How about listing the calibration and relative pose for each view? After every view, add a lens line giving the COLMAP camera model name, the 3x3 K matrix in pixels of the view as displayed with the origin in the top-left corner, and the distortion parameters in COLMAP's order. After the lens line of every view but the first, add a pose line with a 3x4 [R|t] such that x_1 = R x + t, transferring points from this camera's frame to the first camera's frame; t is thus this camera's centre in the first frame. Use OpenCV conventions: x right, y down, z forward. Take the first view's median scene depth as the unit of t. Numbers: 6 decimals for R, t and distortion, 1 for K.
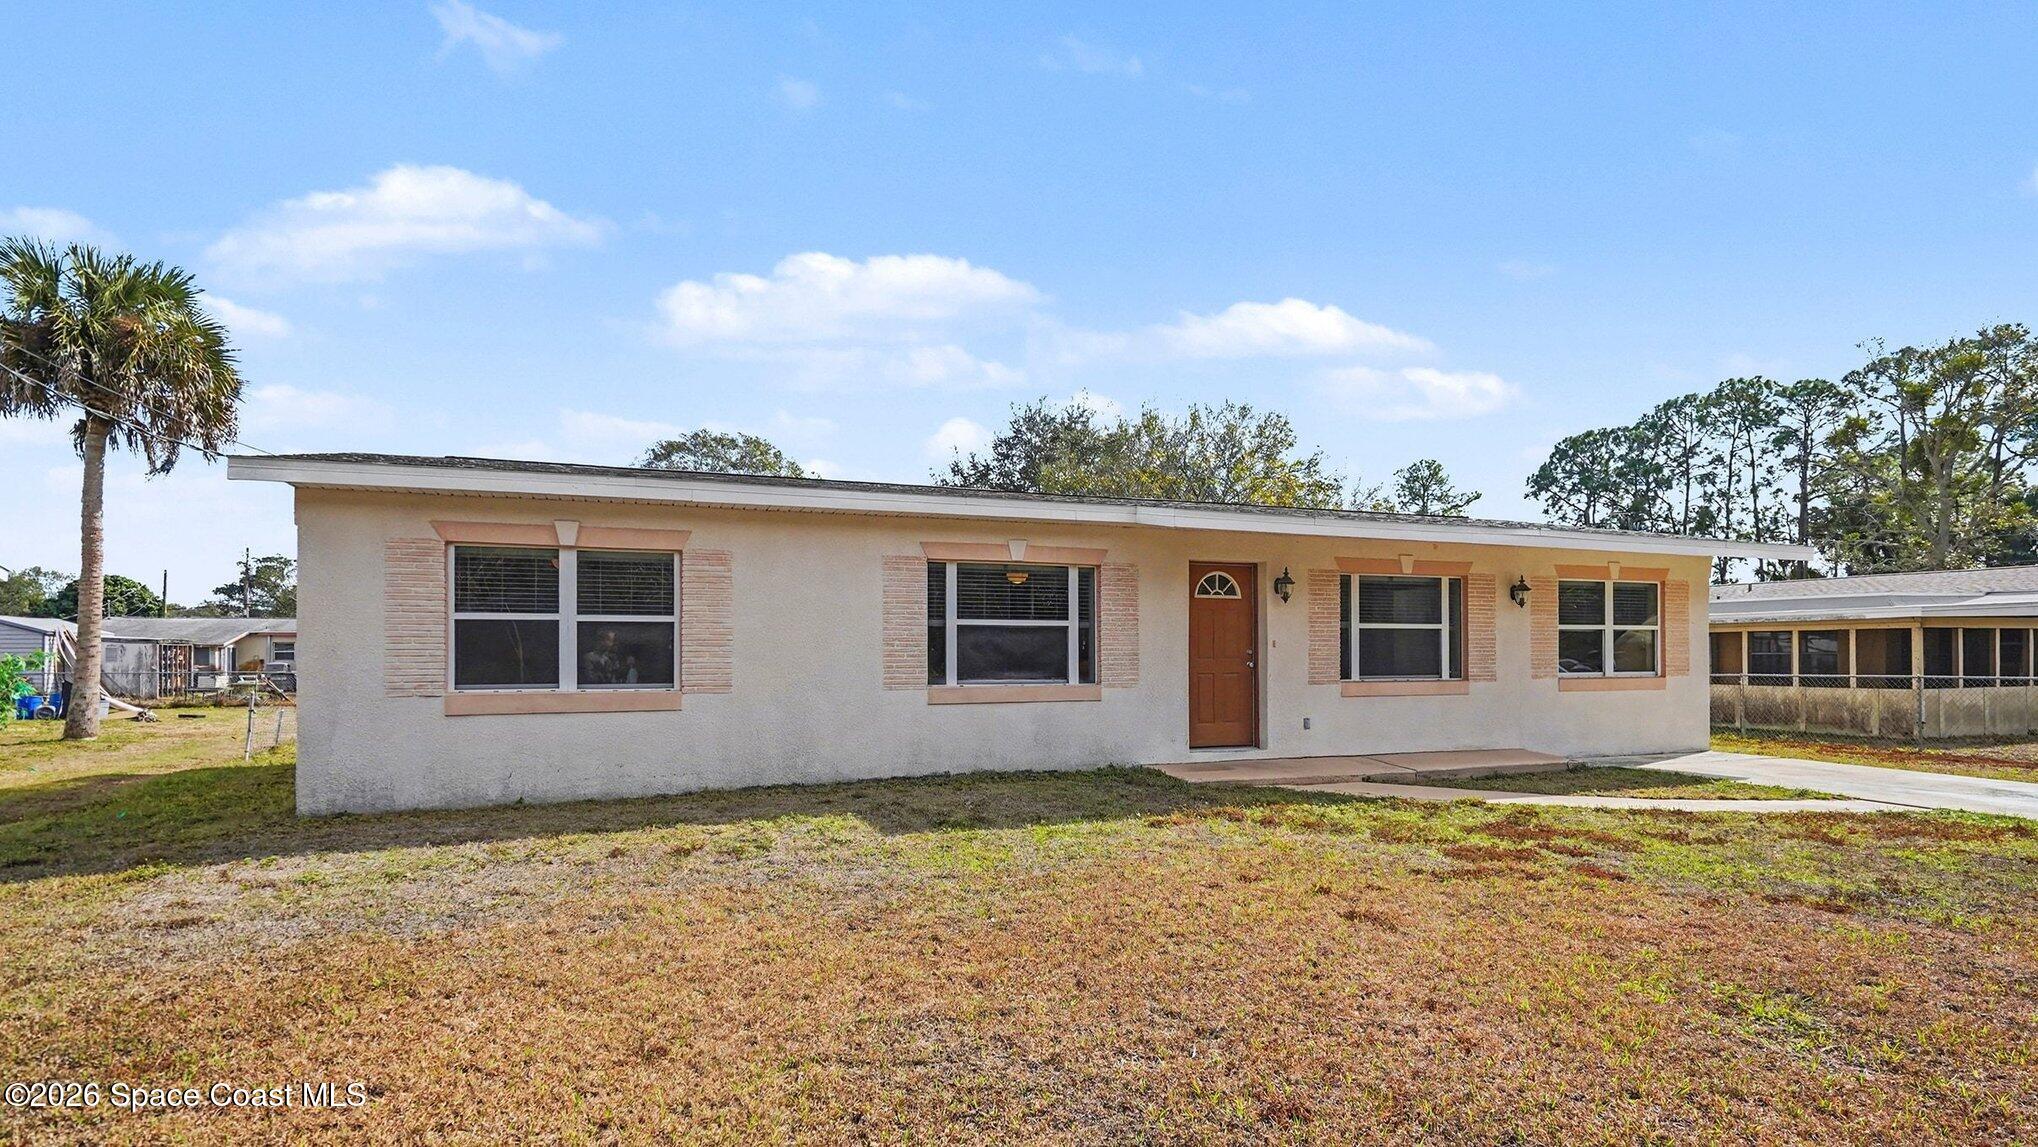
lens RADIAL K [[971.6, 0, 976.3], [0, 971.6, 615.1], [0, 0, 1]] dist [0.001561, -0.000288]
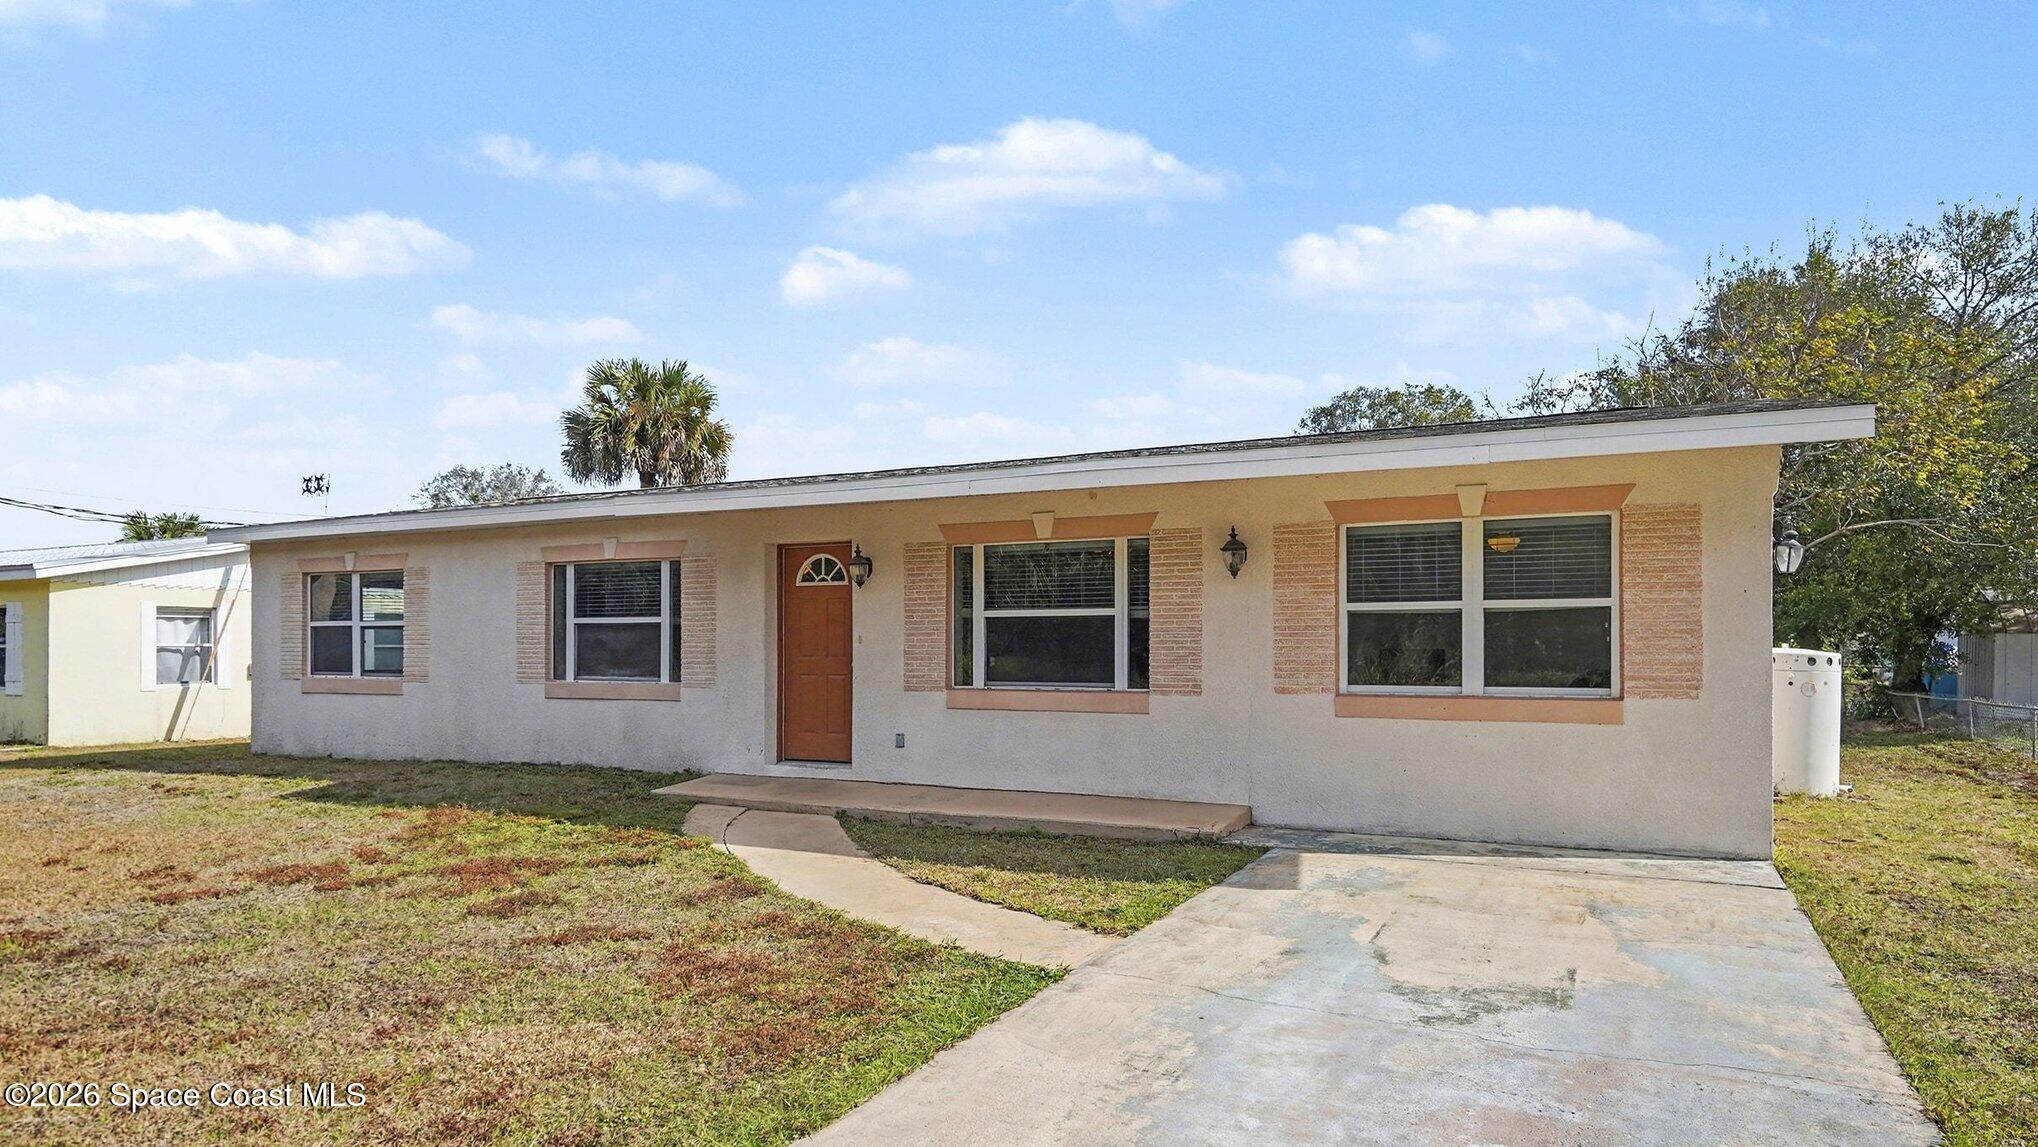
lens RADIAL K [[1171.8, 0, 1019.1], [0, 1171.8, 581.7], [0, 0, 1]] dist [0.005331, -0.000741]
pose [[0.691964, -0.039987, -0.720824, 1.105084], [0.028000, 0.999200, -0.028551, 0.013426], [0.721389, -0.000426, 0.692530, 0.419569]]
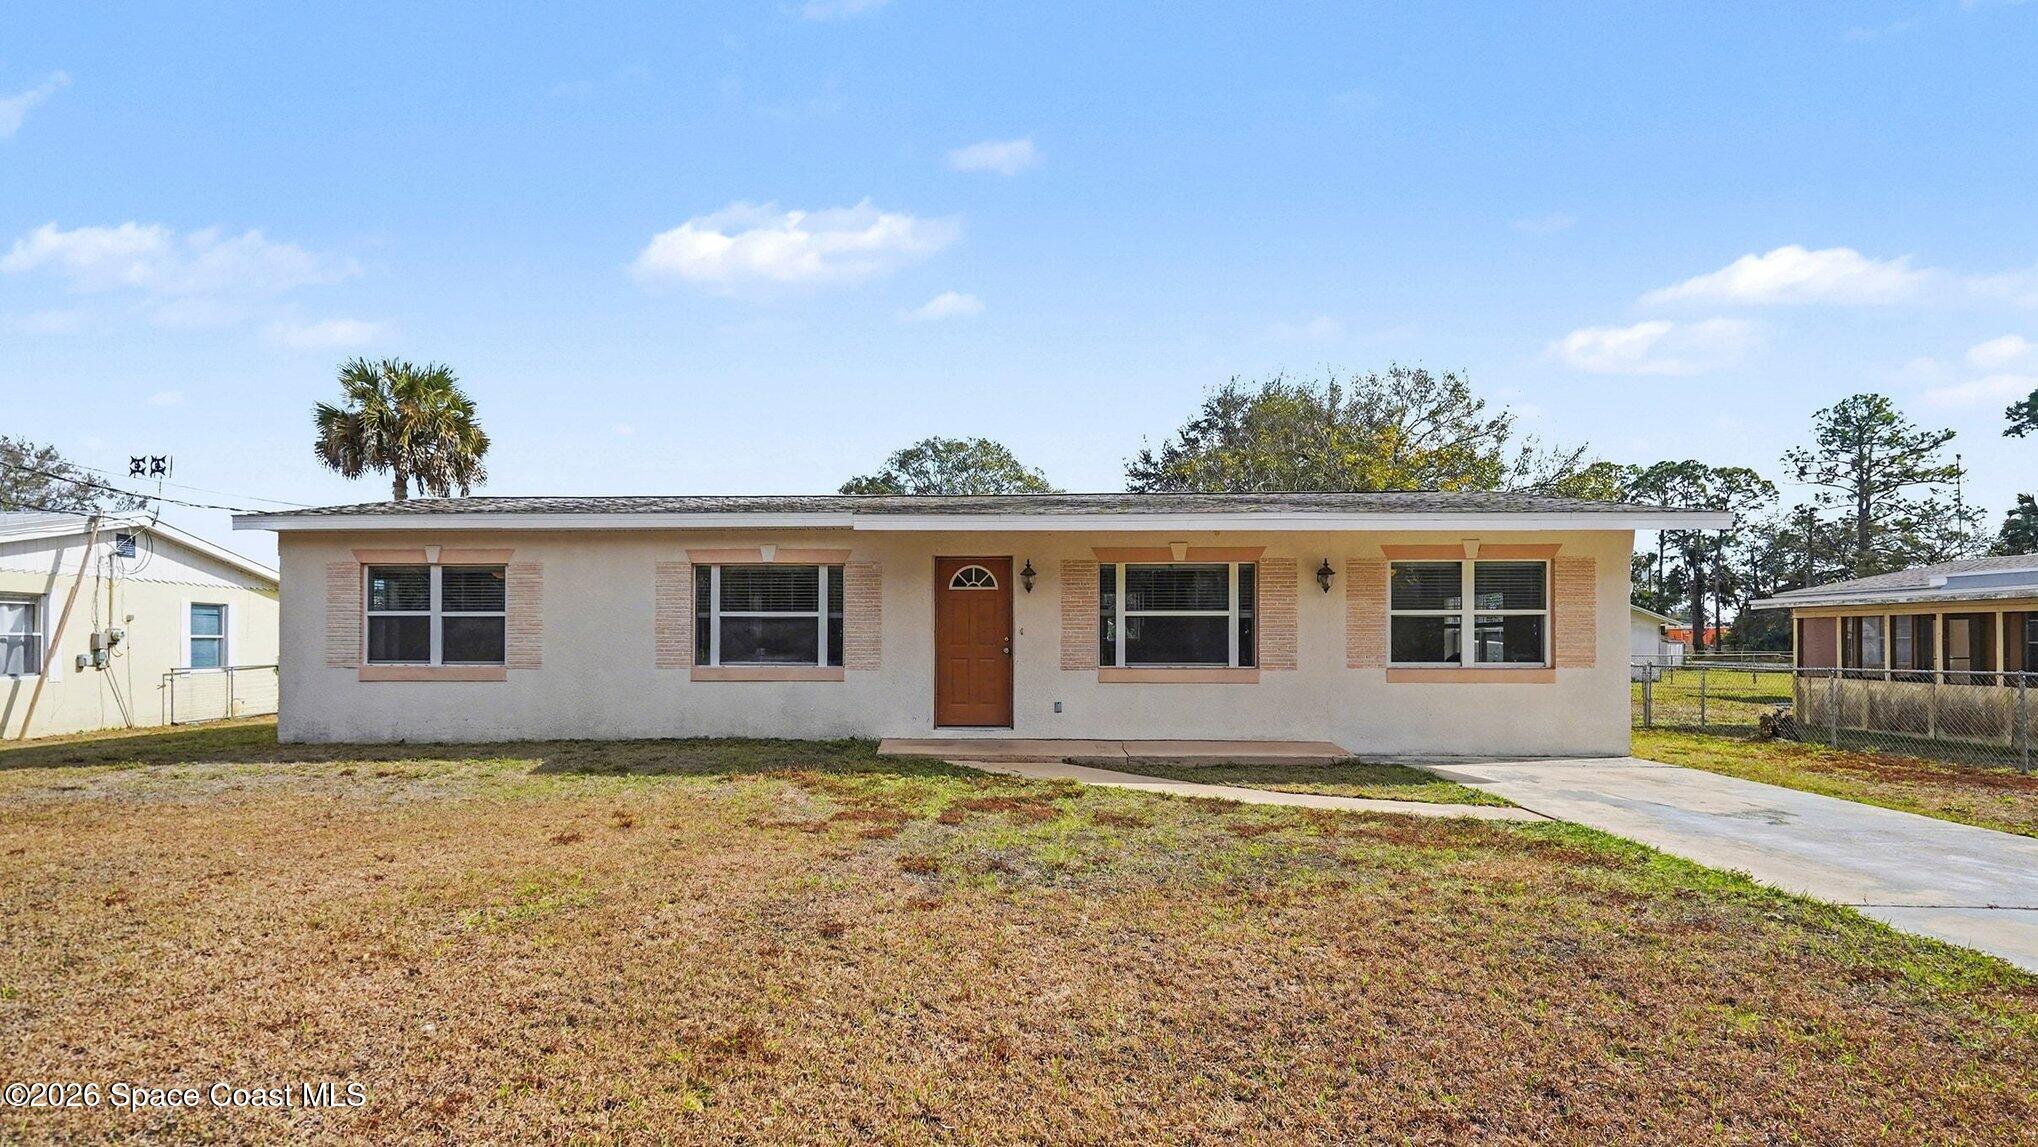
lens RADIAL K [[971.6, 0, 971.1], [0, 971.6, 587.7], [0, 0, 1]] dist [0.001561, -0.000288]
pose [[0.922177, -0.018471, -0.386327, 0.668728], [0.013160, 0.999779, -0.016388, -0.001698], [0.386544, 0.010029, 0.922216, -0.006113]]
